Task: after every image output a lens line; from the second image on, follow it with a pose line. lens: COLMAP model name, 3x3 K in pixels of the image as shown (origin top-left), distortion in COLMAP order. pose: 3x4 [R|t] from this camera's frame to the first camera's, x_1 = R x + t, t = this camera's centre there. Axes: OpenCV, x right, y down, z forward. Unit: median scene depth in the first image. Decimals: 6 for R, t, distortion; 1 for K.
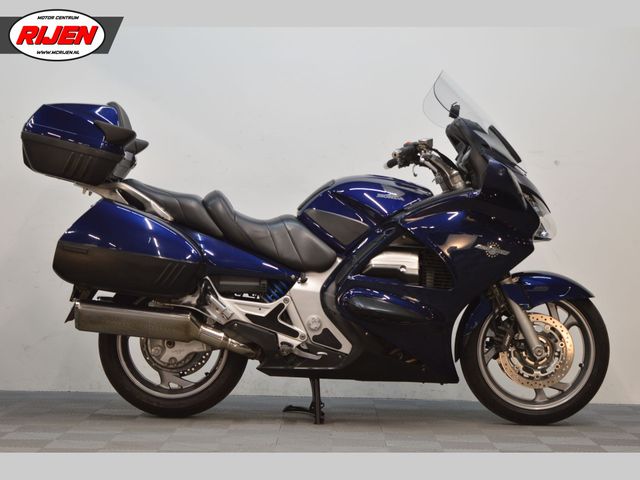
lens RADIAL K [[1462.9, 0, 318.6], [0, 1462.9, 244.3], [0, 0, 1]] dist [0.101307, 0.000000]
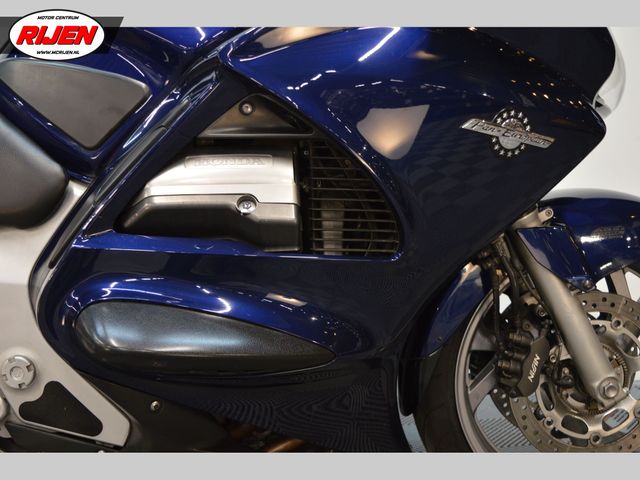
lens RADIAL K [[690.7, 0, 321.9], [0, 690.7, 242.0], [0, 0, 1]] dist [-0.009984, 0.000000]
pose [[0.996683, -0.060810, 0.054092, 0.063865], [0.056294, 0.995089, 0.081422, 0.012974], [-0.058778, -0.078107, 0.995211, 0.830136]]
